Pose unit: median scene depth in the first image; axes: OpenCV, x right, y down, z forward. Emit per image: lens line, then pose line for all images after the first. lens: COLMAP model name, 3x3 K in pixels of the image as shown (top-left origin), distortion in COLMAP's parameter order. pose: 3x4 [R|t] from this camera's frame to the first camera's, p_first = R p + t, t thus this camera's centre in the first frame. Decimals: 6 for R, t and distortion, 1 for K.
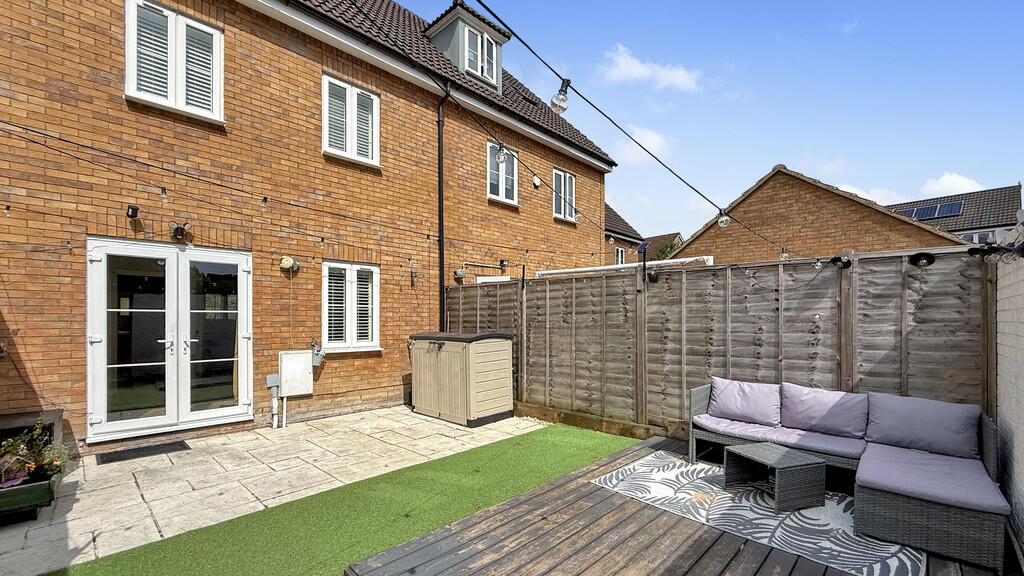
lens RADIAL K [[407.1, 0, 497.6], [0, 407.1, 319.5], [0, 0, 1]] dist [-0.000151, 0.000061]
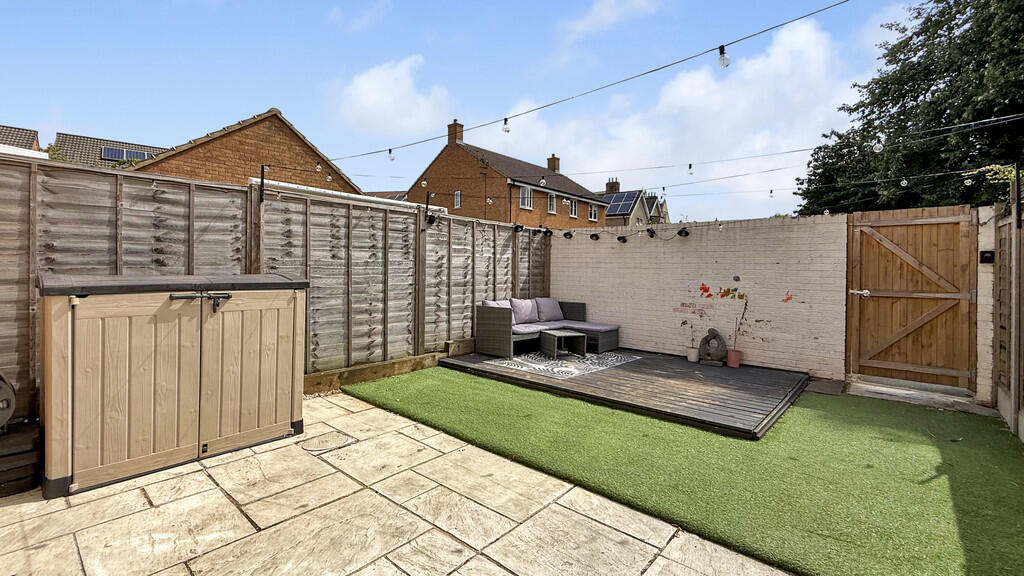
lens RADIAL K [[443.4, 0, 492.9], [0, 443.4, 265.3], [0, 0, 1]] dist [-0.004490, -0.000268]
pose [[-0.024357, 0.002471, 0.999700, -0.699851], [-0.018022, 0.999833, -0.002911, 0.018597], [-0.999541, -0.018088, -0.024308, 0.724469]]
